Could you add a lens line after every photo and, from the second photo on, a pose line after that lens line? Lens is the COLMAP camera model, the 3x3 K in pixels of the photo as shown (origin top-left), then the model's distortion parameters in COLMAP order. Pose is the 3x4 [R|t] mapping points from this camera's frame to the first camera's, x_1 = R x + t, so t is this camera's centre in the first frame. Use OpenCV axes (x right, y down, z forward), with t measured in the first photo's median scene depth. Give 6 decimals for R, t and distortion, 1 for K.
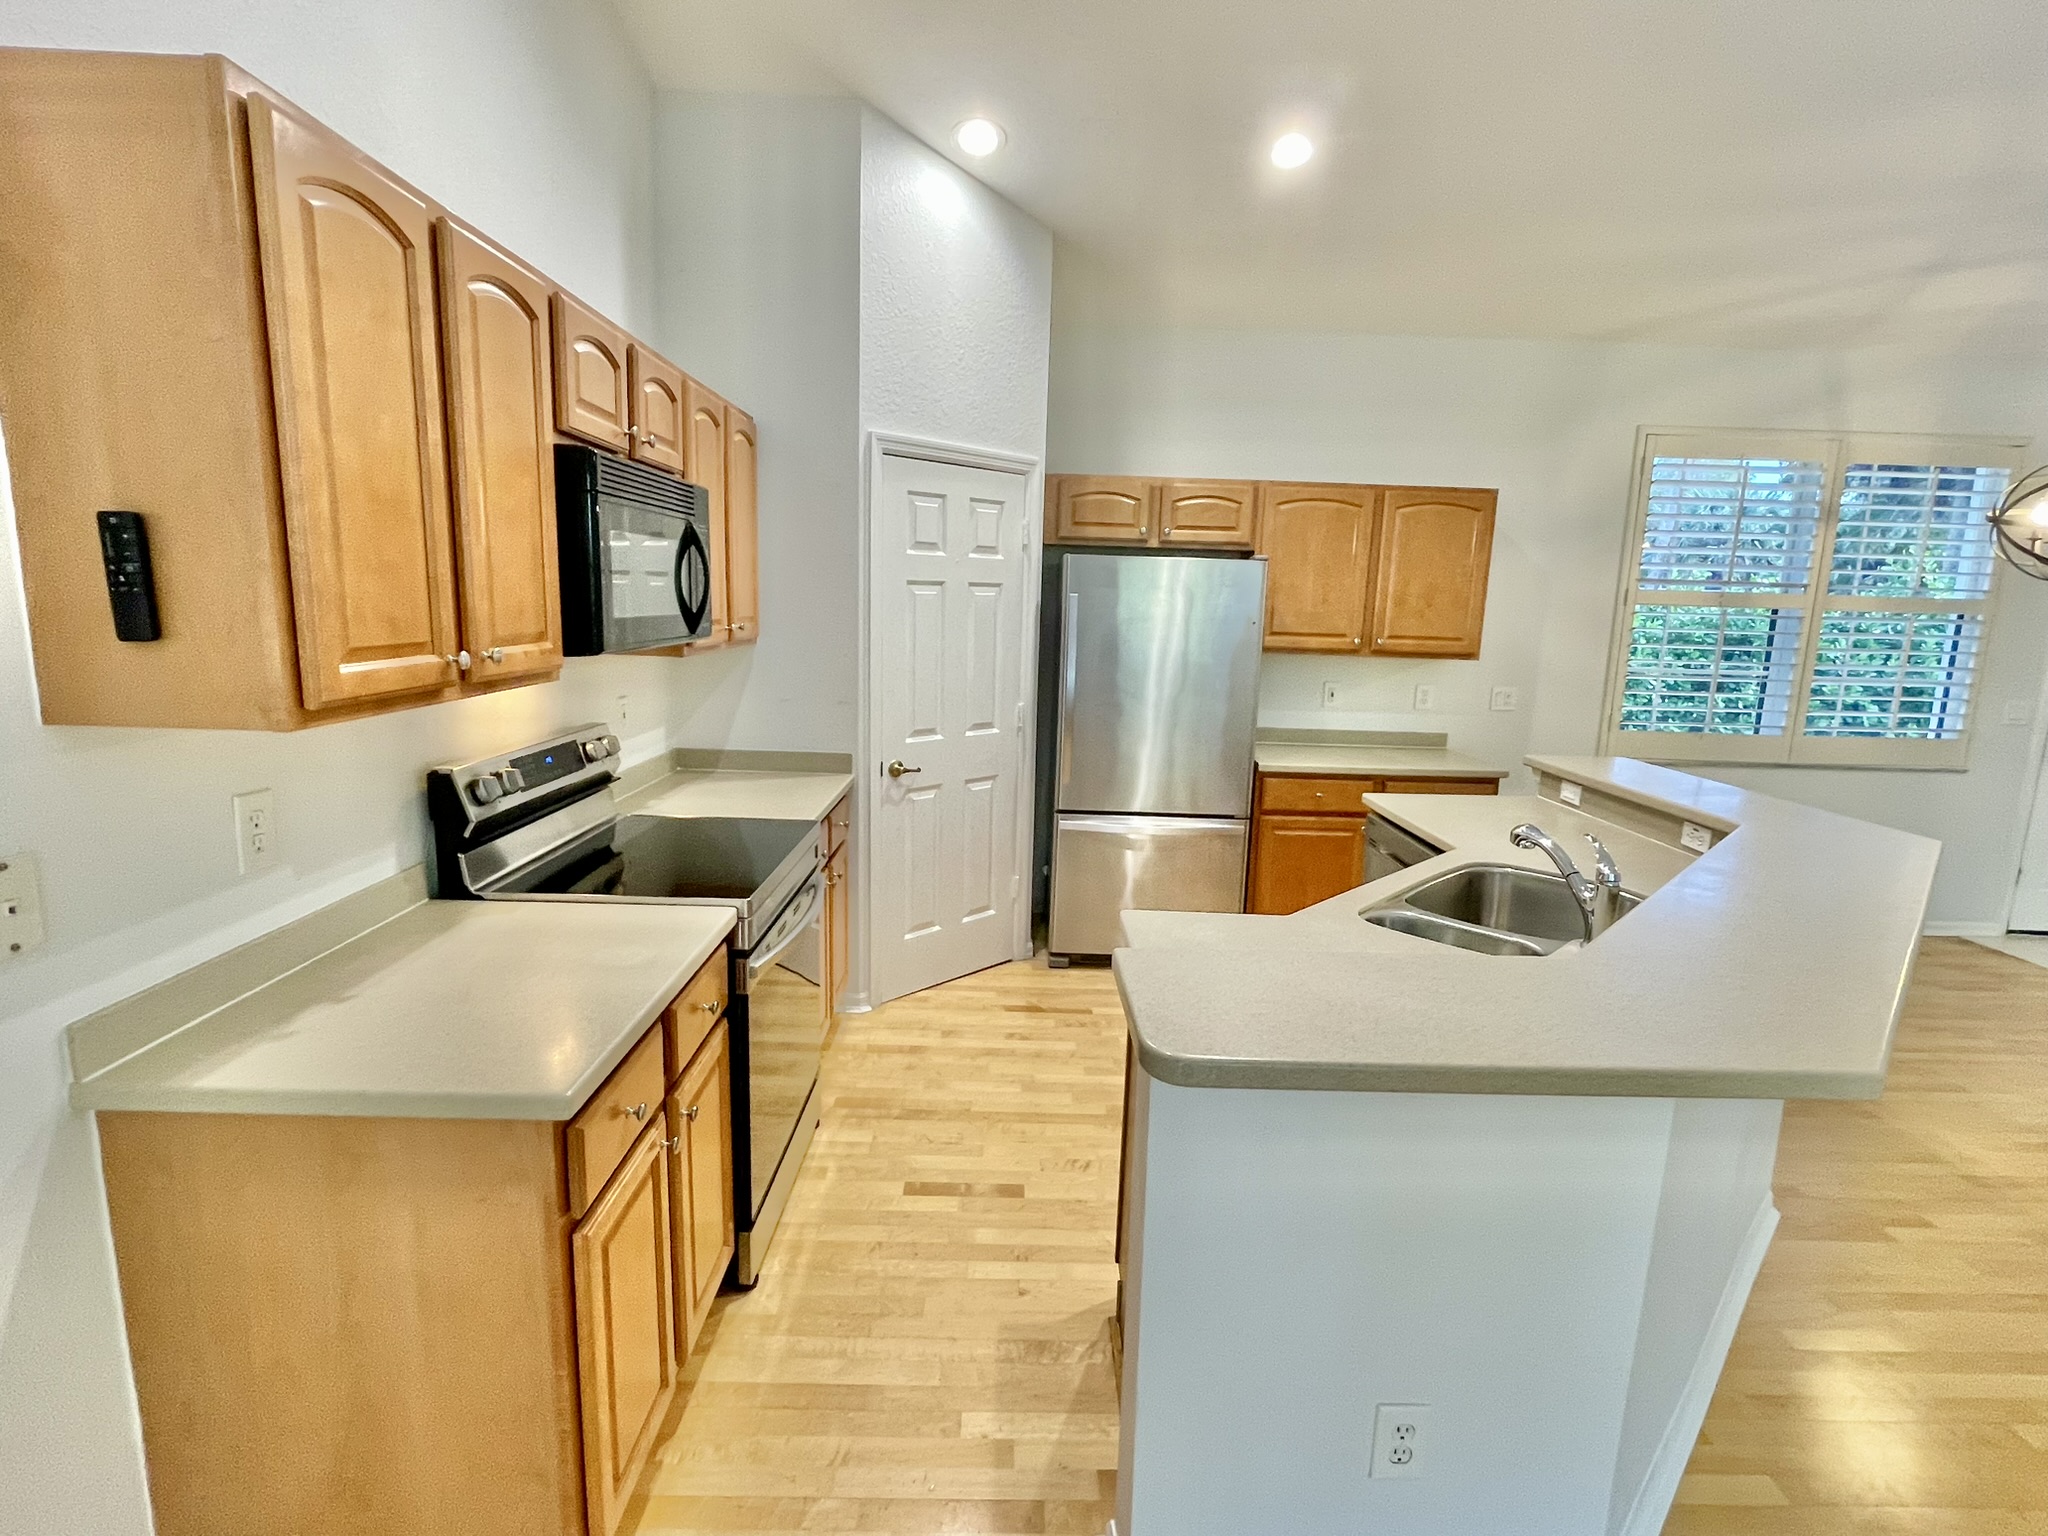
lens RADIAL K [[998.9, 0, 1027.1], [0, 998.9, 770.6], [0, 0, 1]] dist [-0.001452, 0.000175]
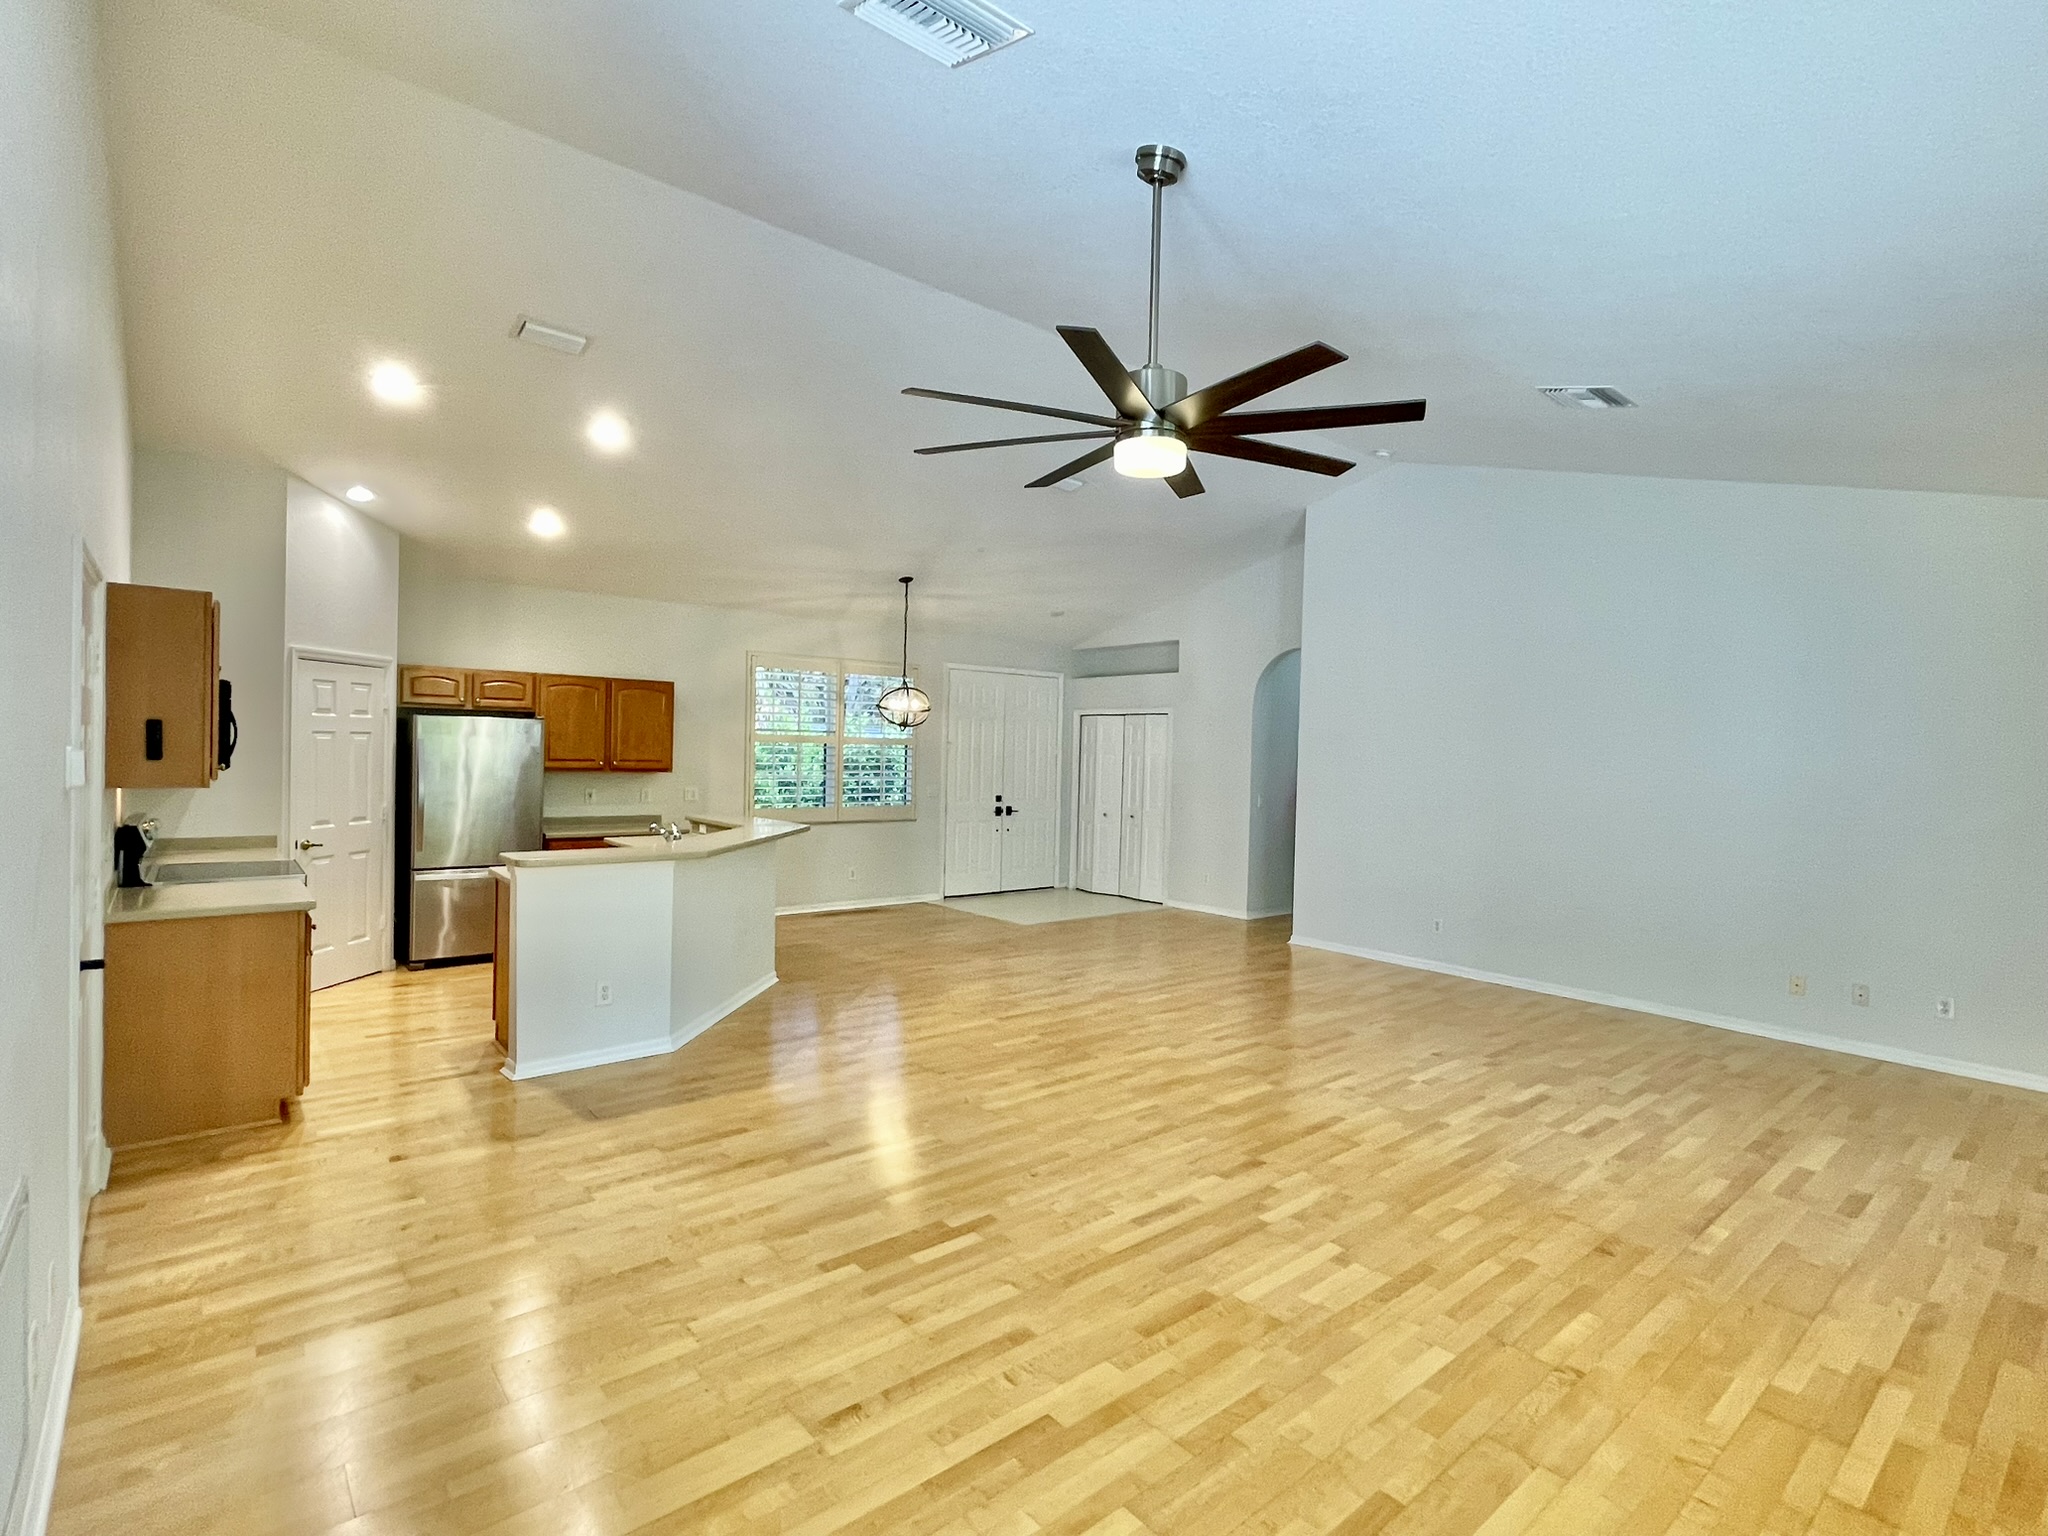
lens RADIAL K [[998.9, 0, 1035.5], [0, 998.9, 767.0], [0, 0, 1]] dist [-0.001452, 0.000175]
pose [[0.771197, -0.021696, 0.636226, -0.222680], [0.108459, 0.989285, -0.097733, 0.146069], [-0.627289, 0.144376, 0.765287, -0.916810]]
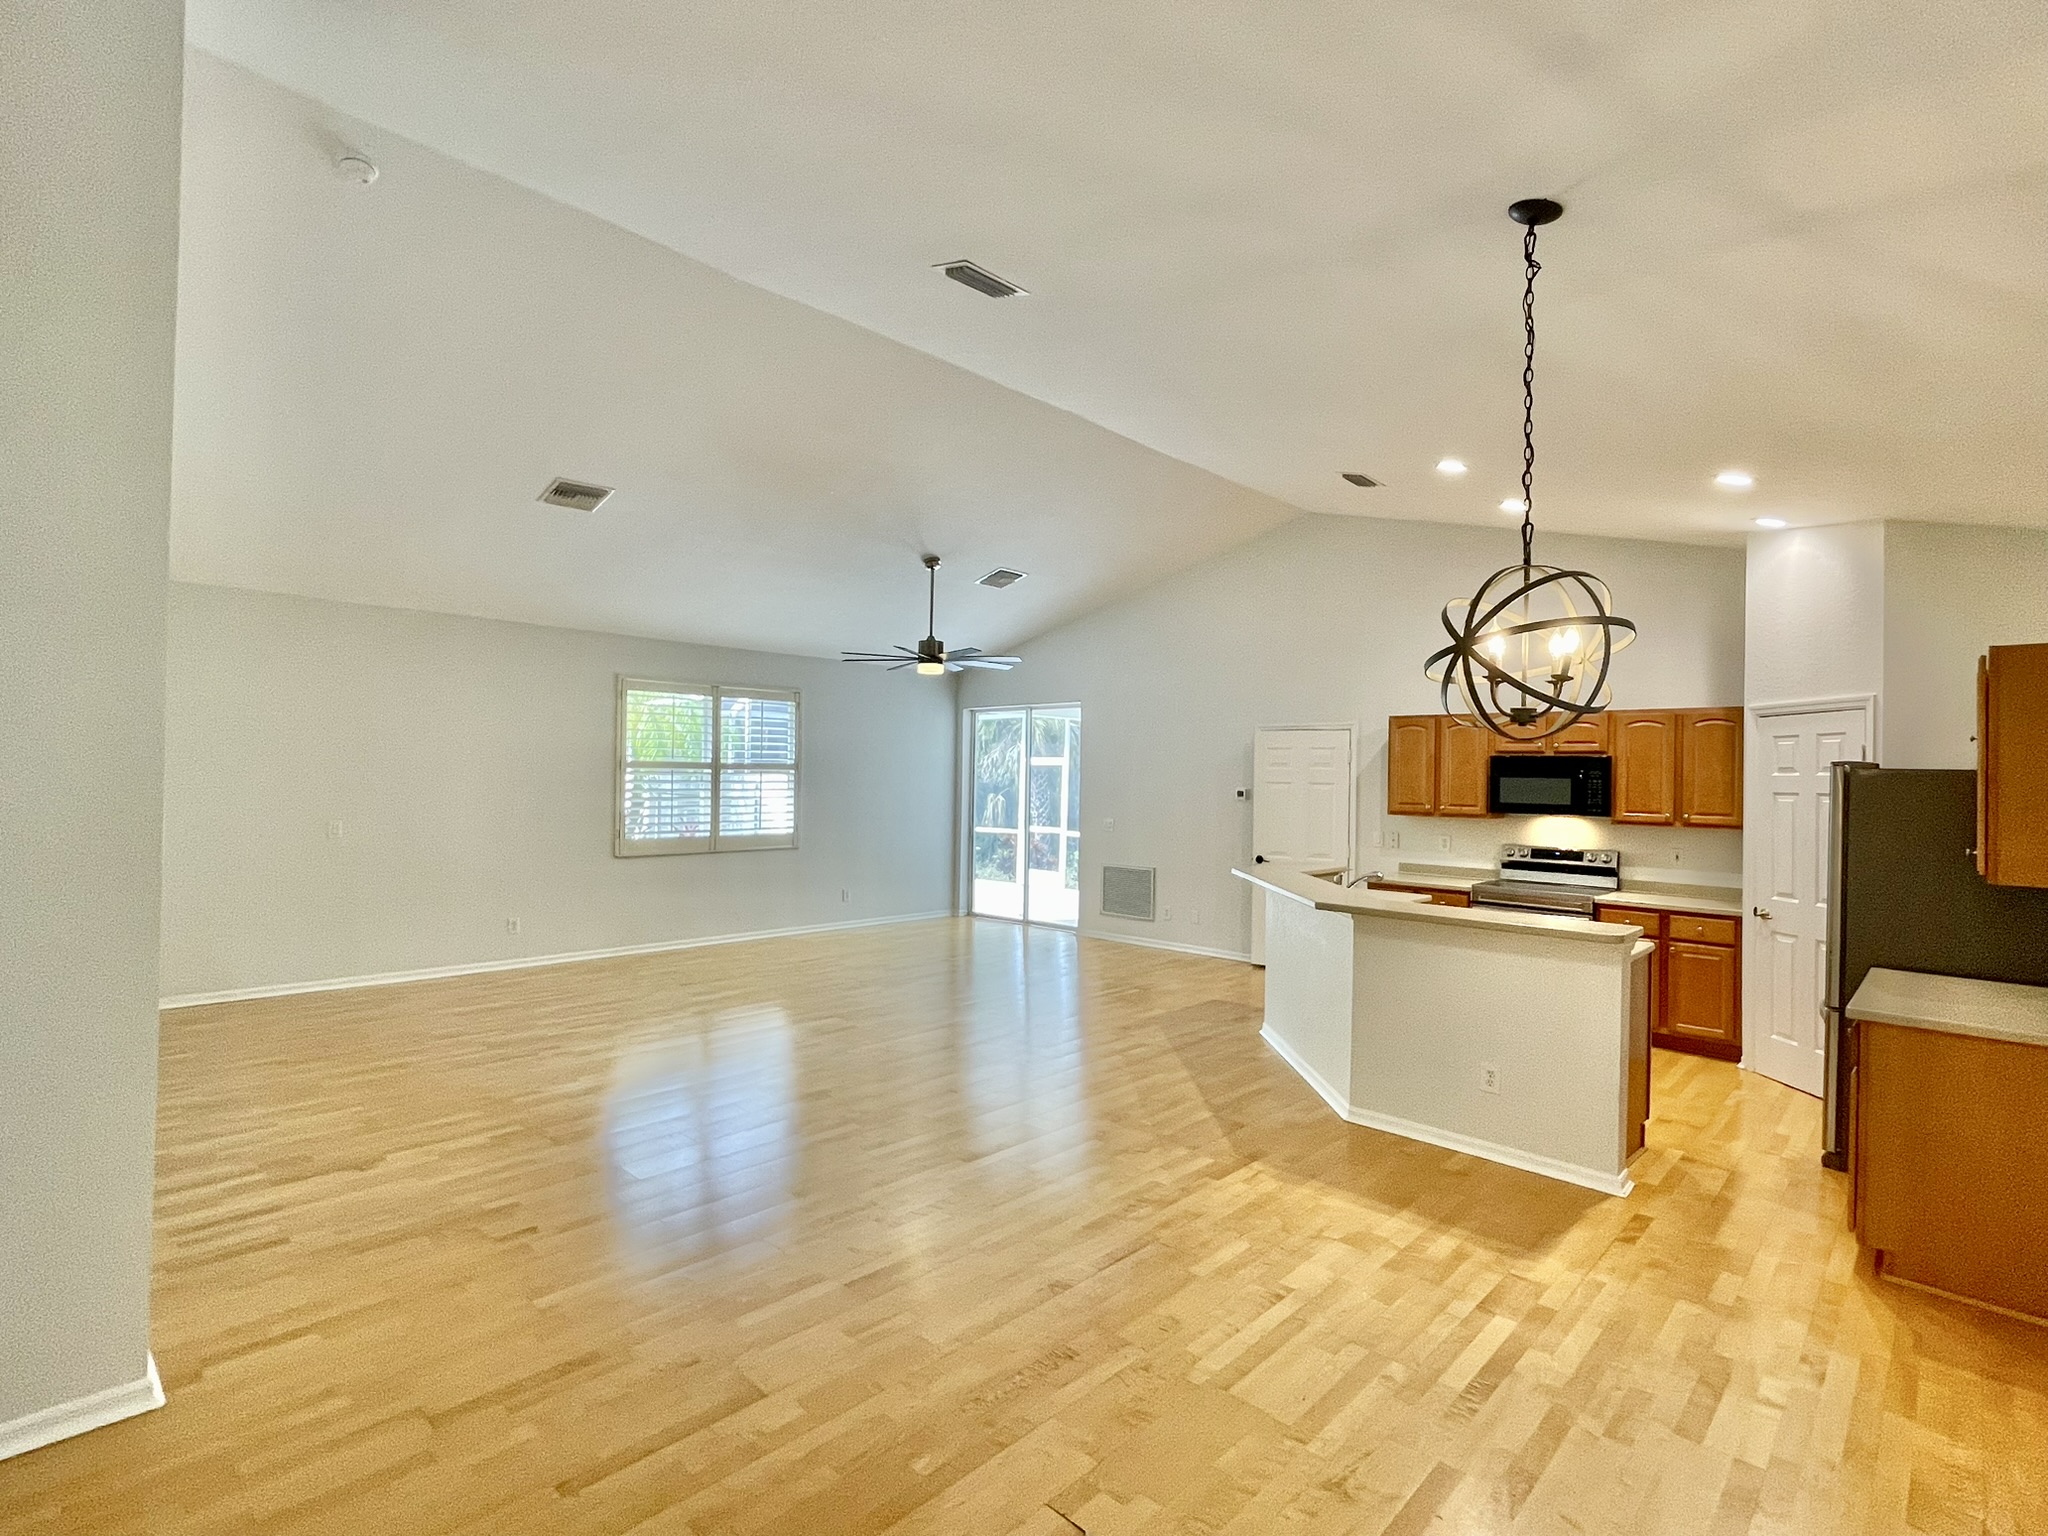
lens RADIAL K [[998.9, 0, 1023.5], [0, 998.9, 766.6], [0, 0, 1]] dist [-0.001452, 0.000175]
pose [[-0.701849, -0.047496, -0.710740, 1.588545], [-0.162626, 0.982107, 0.094961, -0.166583], [0.693513, 0.182234, -0.697015, 1.119964]]
